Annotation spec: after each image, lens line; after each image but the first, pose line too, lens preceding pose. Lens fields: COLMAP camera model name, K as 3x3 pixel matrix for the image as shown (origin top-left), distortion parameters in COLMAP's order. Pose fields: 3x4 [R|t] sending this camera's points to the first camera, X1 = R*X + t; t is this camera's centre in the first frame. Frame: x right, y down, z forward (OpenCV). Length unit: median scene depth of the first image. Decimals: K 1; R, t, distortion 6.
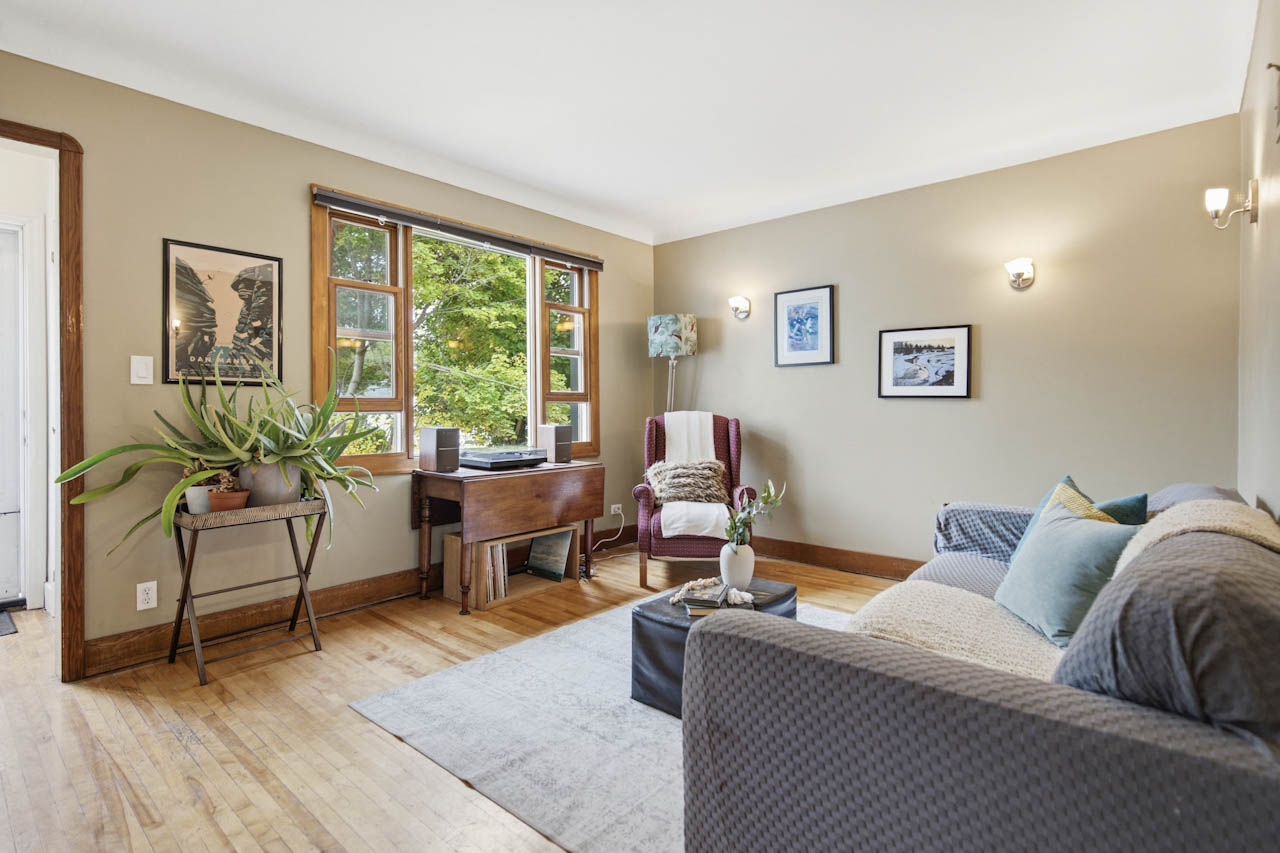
lens RADIAL K [[631.2, 0, 639.9], [0, 631.2, 405.6], [0, 0, 1]] dist [0.001407, -0.001167]
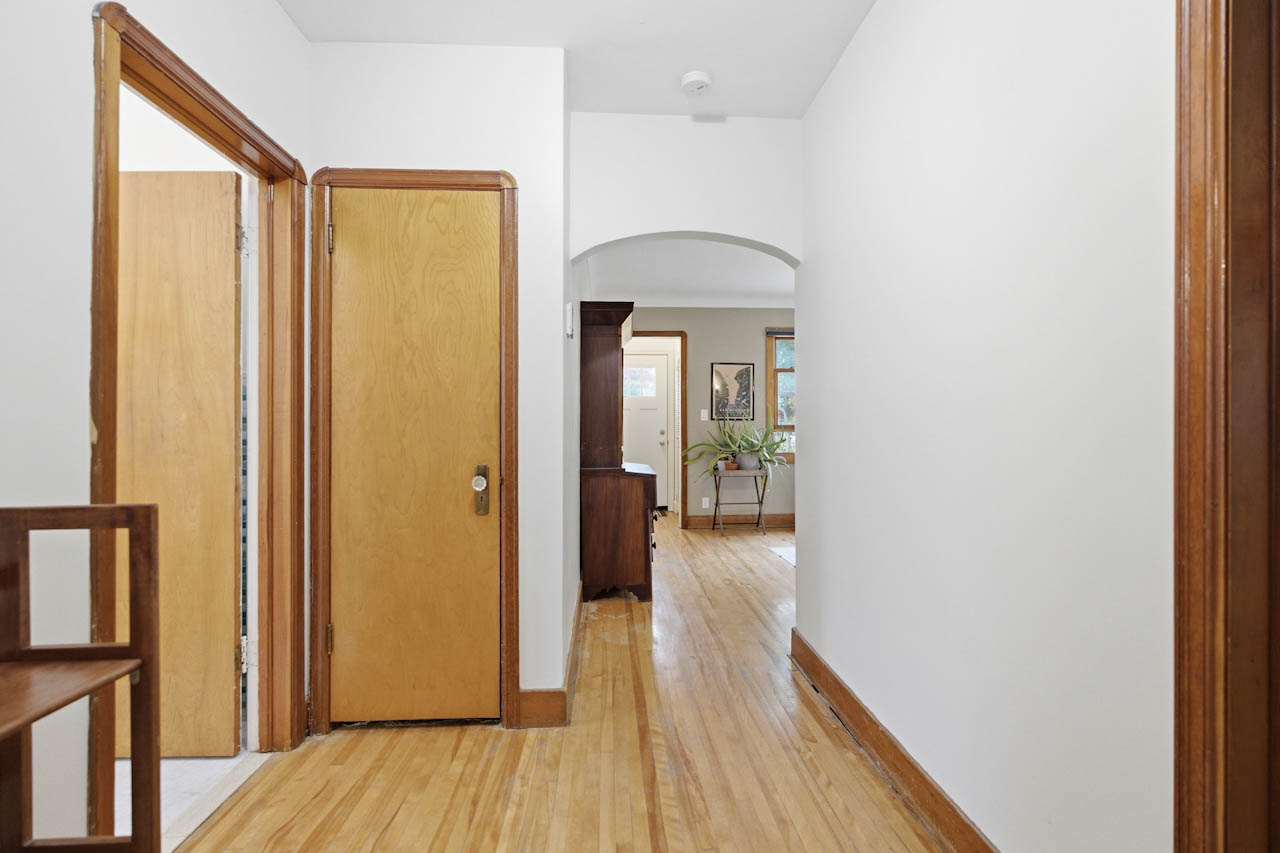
lens RADIAL K [[584.9, 0, 639.4], [0, 584.9, 428.0], [0, 0, 1]] dist [-0.001760, 0.000415]
pose [[0.704917, 0.002793, -0.709284, 0.526584], [-0.002767, 0.999995, 0.001188, -0.004268], [0.709284, 0.001126, 0.704922, -0.638861]]
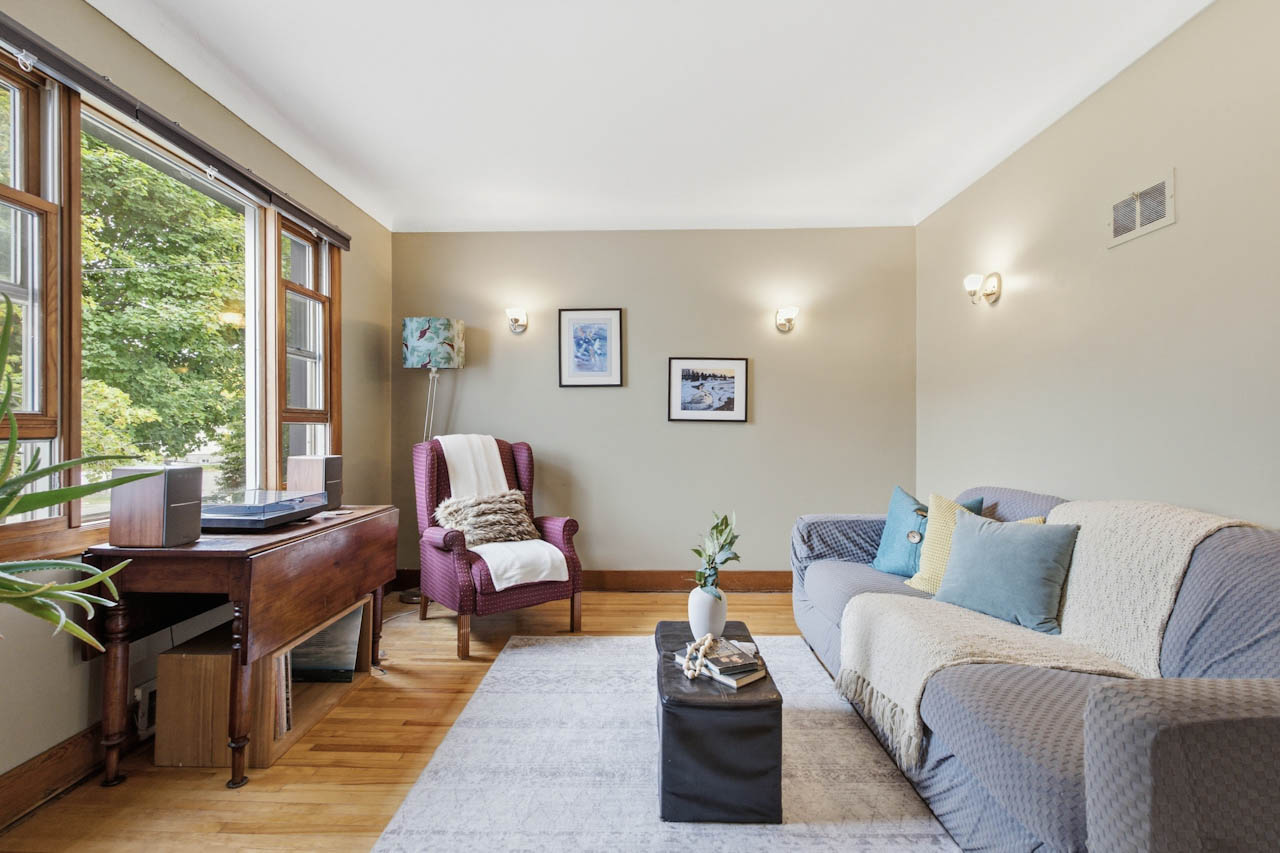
lens RADIAL K [[584.9, 0, 636.7], [0, 584.9, 421.9], [0, 0, 1]] dist [-0.001760, 0.000415]
pose [[0.767301, 0.008690, 0.641228, -0.303733], [-0.002491, 0.999941, -0.010570, -0.000766], [-0.641282, 0.006513, 0.767277, 0.305564]]
